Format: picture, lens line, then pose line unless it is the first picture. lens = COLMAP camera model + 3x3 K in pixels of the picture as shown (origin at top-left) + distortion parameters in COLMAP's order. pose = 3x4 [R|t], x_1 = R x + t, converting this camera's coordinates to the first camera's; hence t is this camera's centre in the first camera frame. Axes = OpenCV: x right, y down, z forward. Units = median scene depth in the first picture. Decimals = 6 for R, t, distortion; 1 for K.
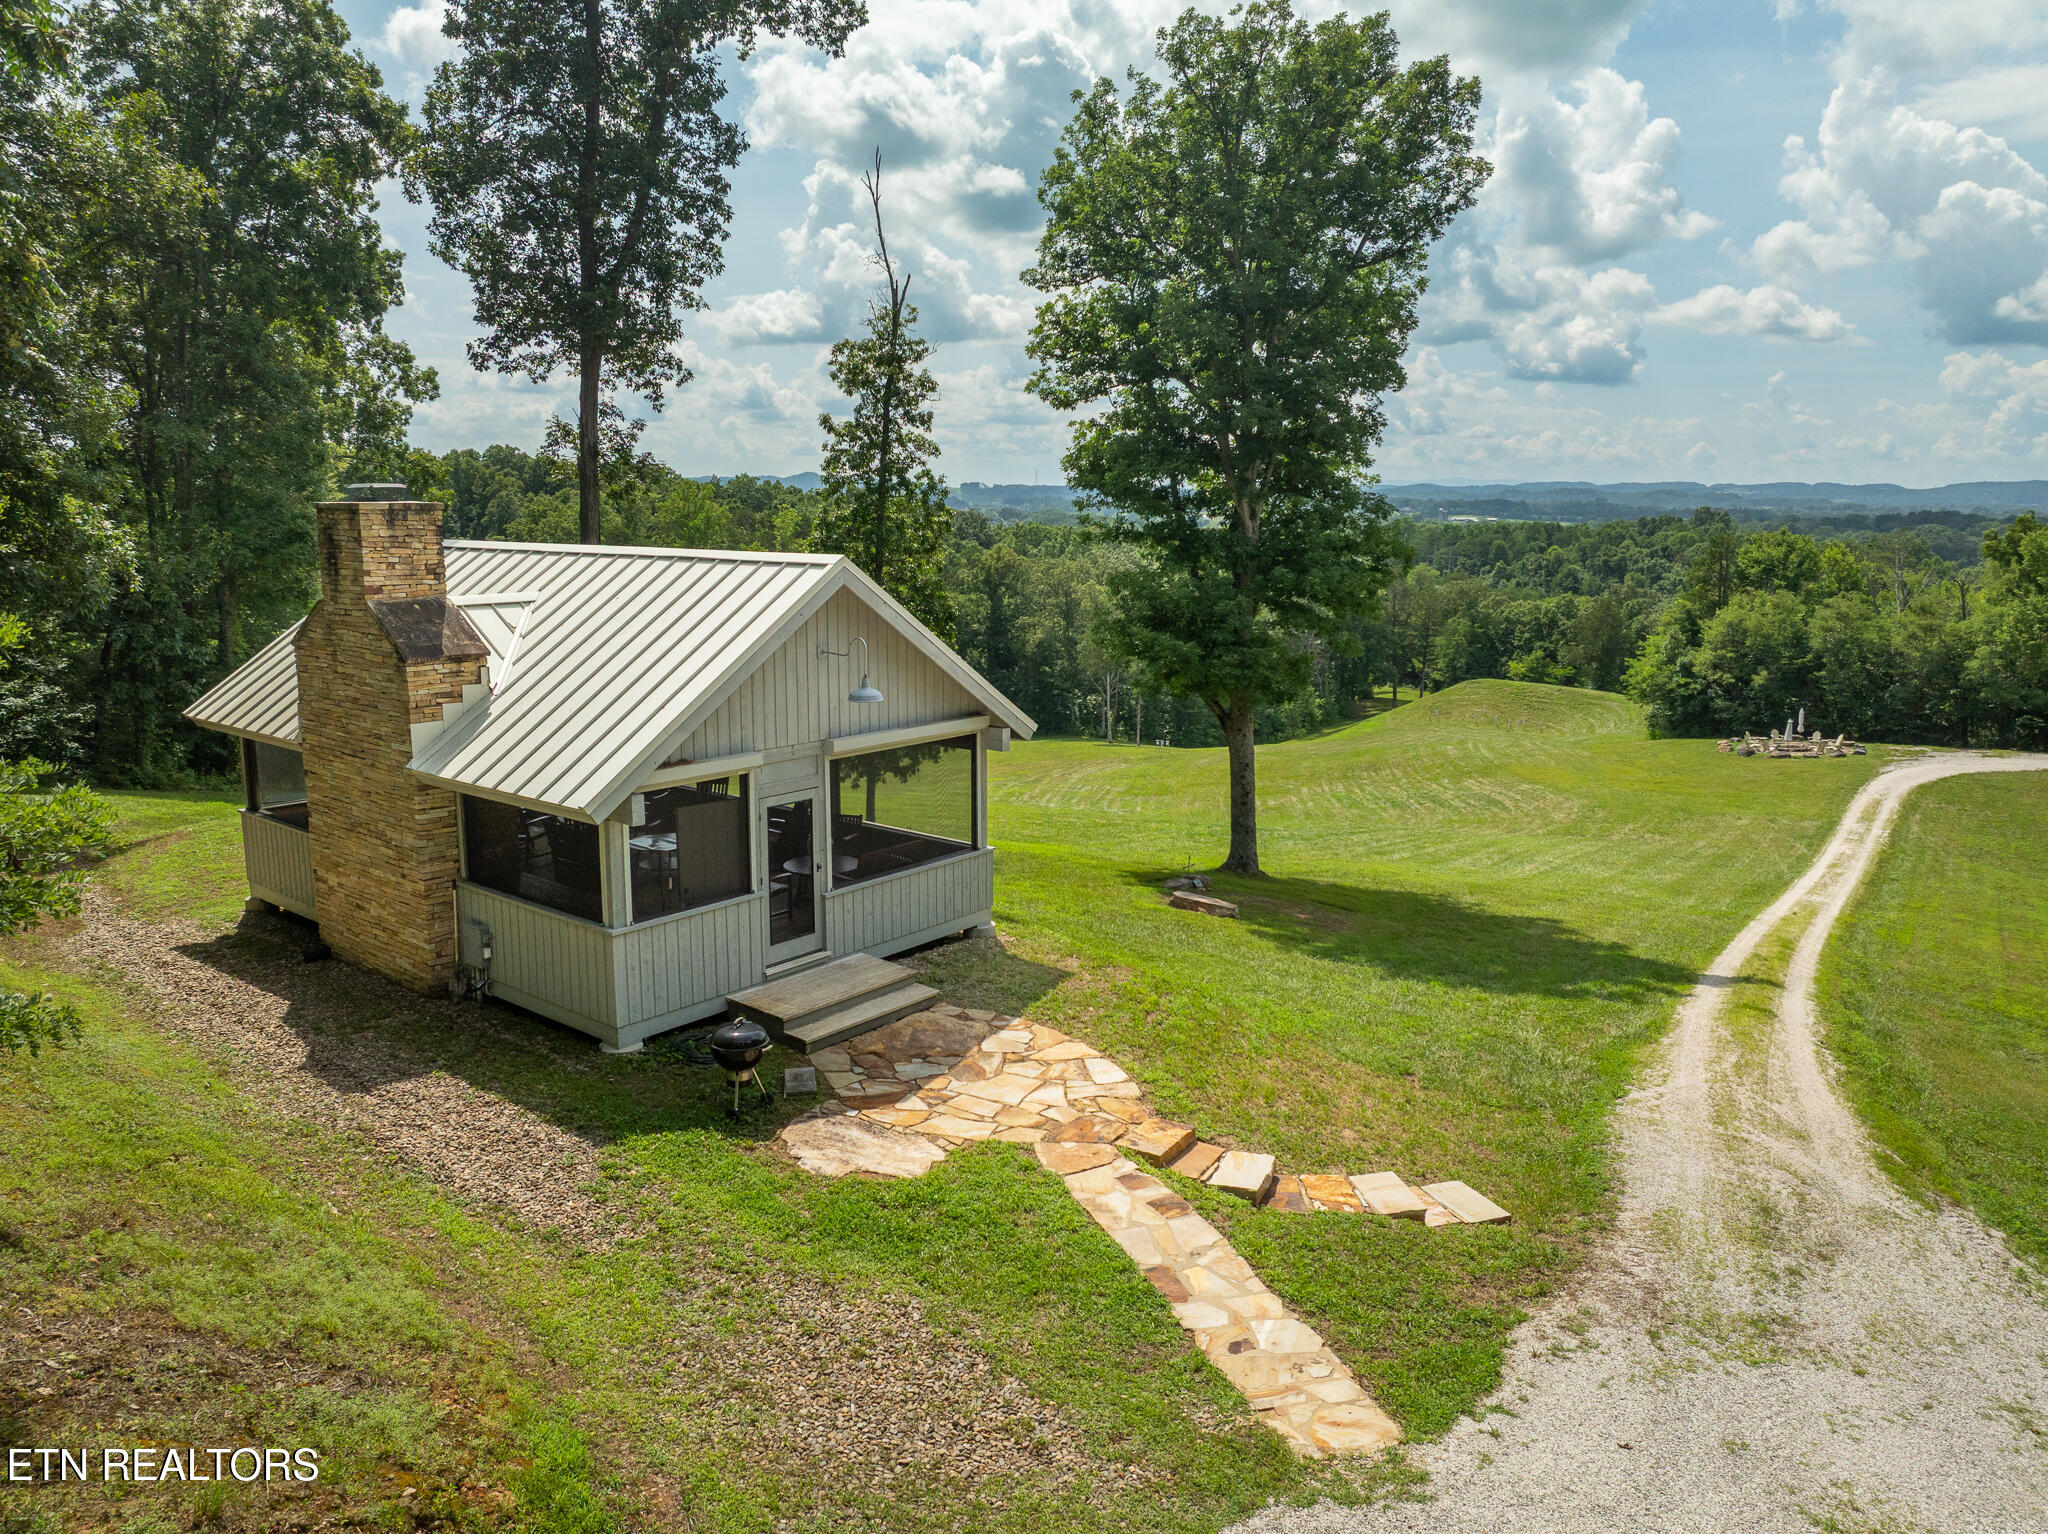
lens RADIAL K [[1434.9, 0, 1027.4], [0, 1434.9, 768.1], [0, 0, 1]] dist [-0.041306, 0.007724]
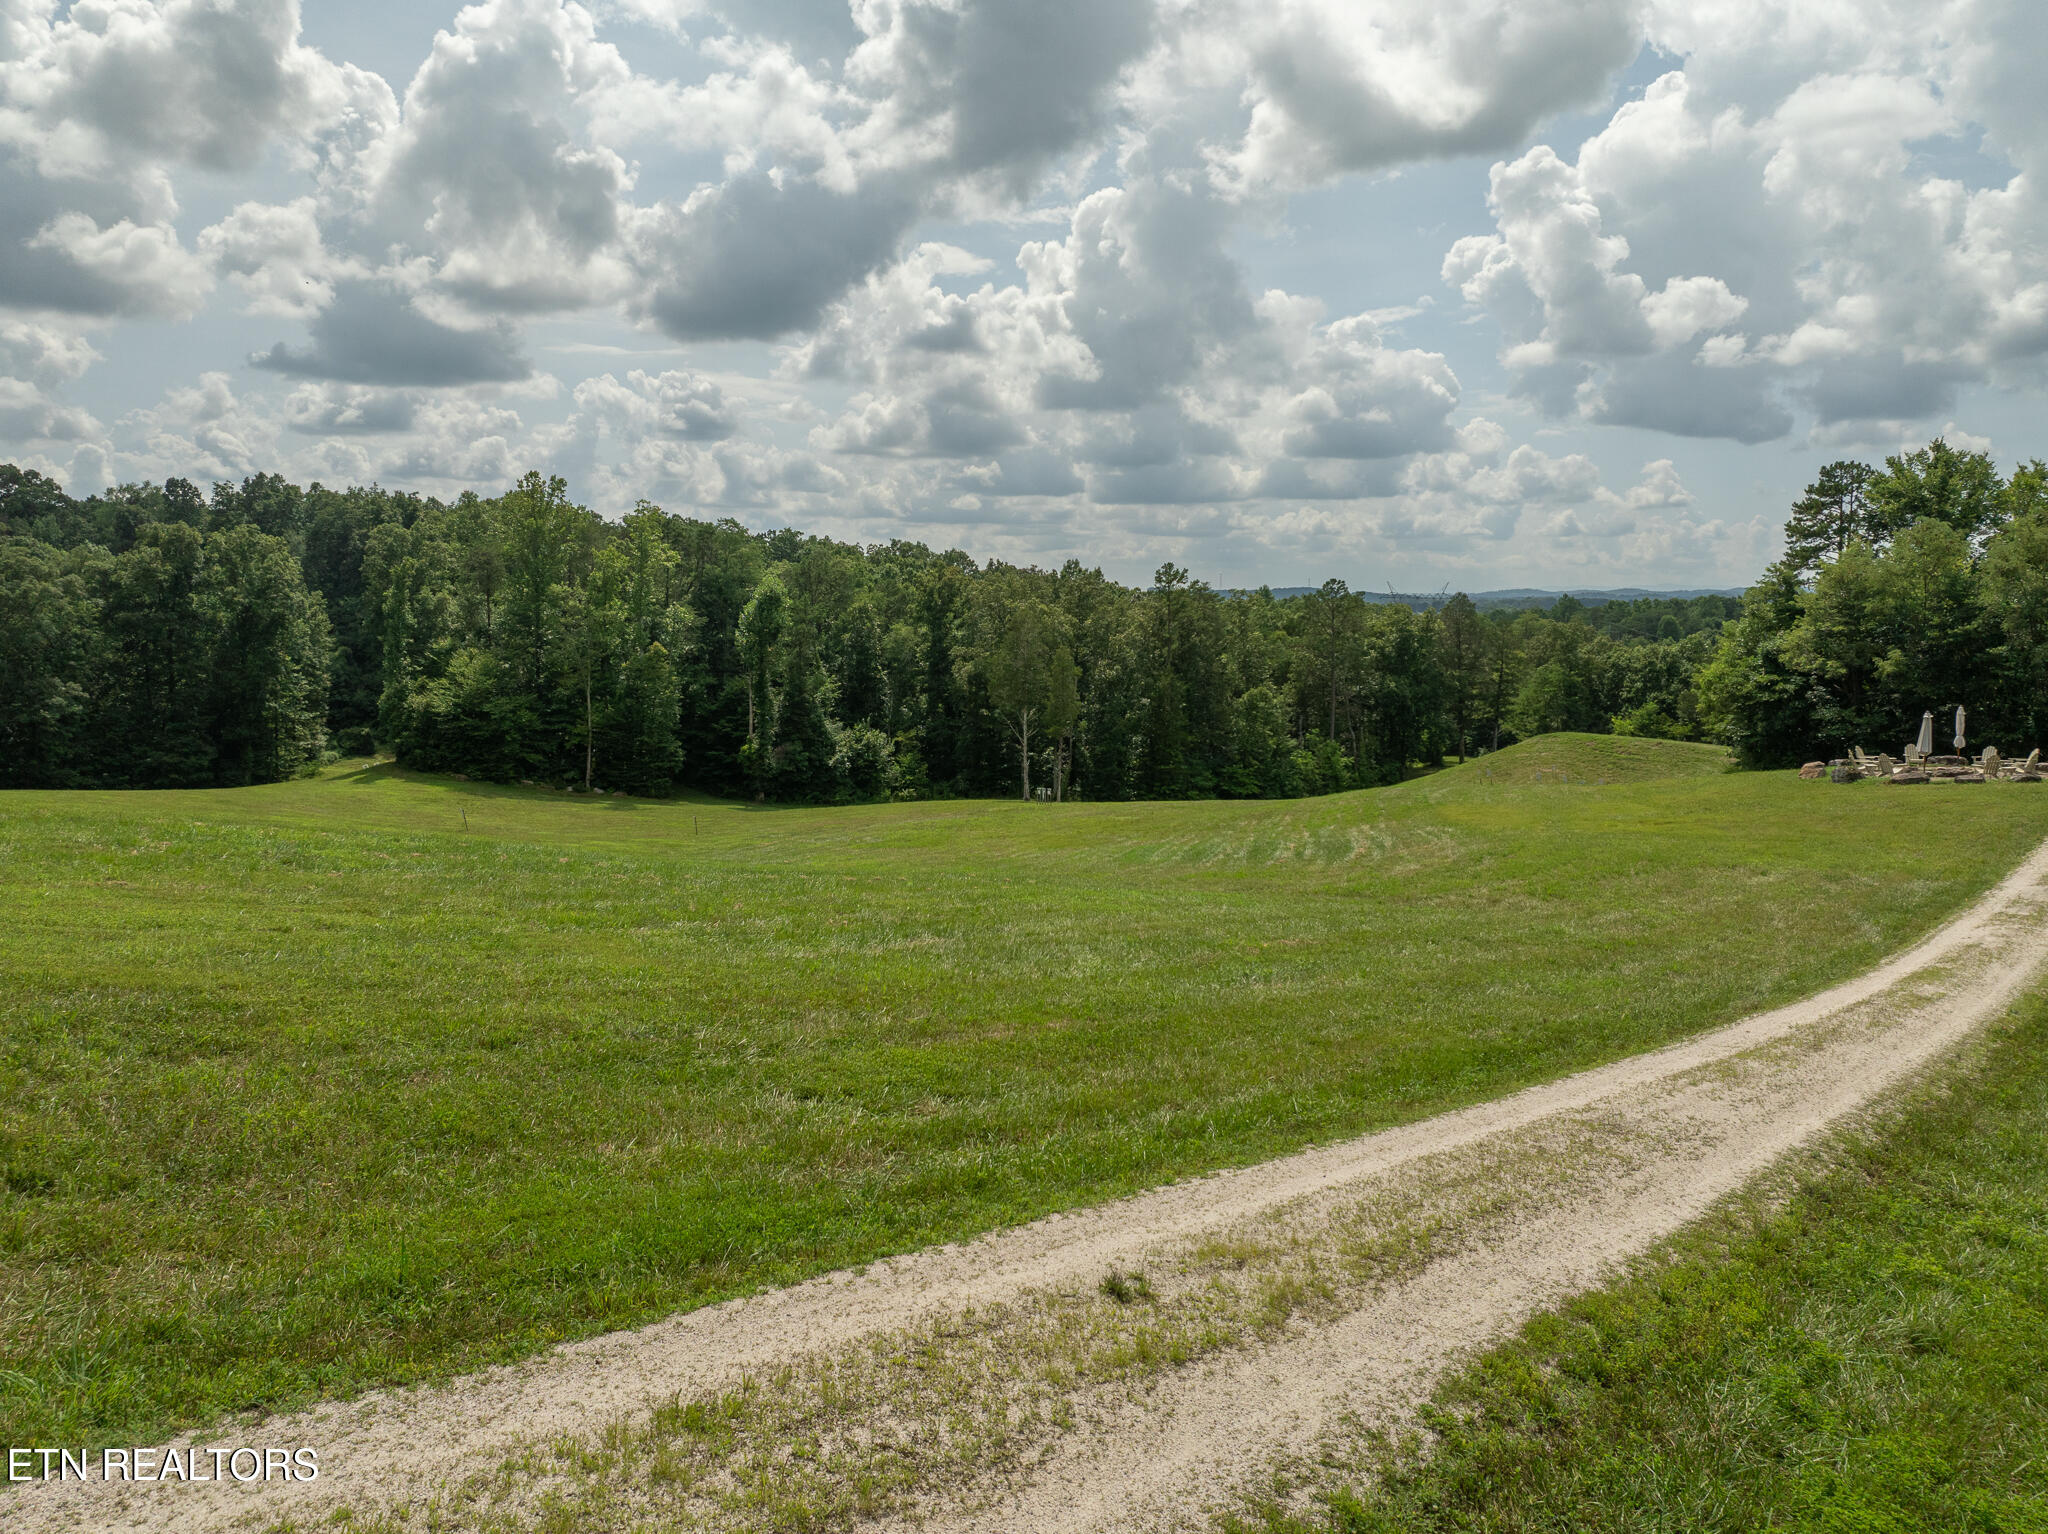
lens RADIAL K [[1434.9, 0, 1017.0], [0, 1434.9, 761.9], [0, 0, 1]] dist [-0.041306, 0.007724]
pose [[0.991065, 0.010880, -0.132934, 0.223496], [-0.020738, 0.997116, -0.072998, 0.024967], [0.131757, 0.075102, 0.988433, 0.358243]]
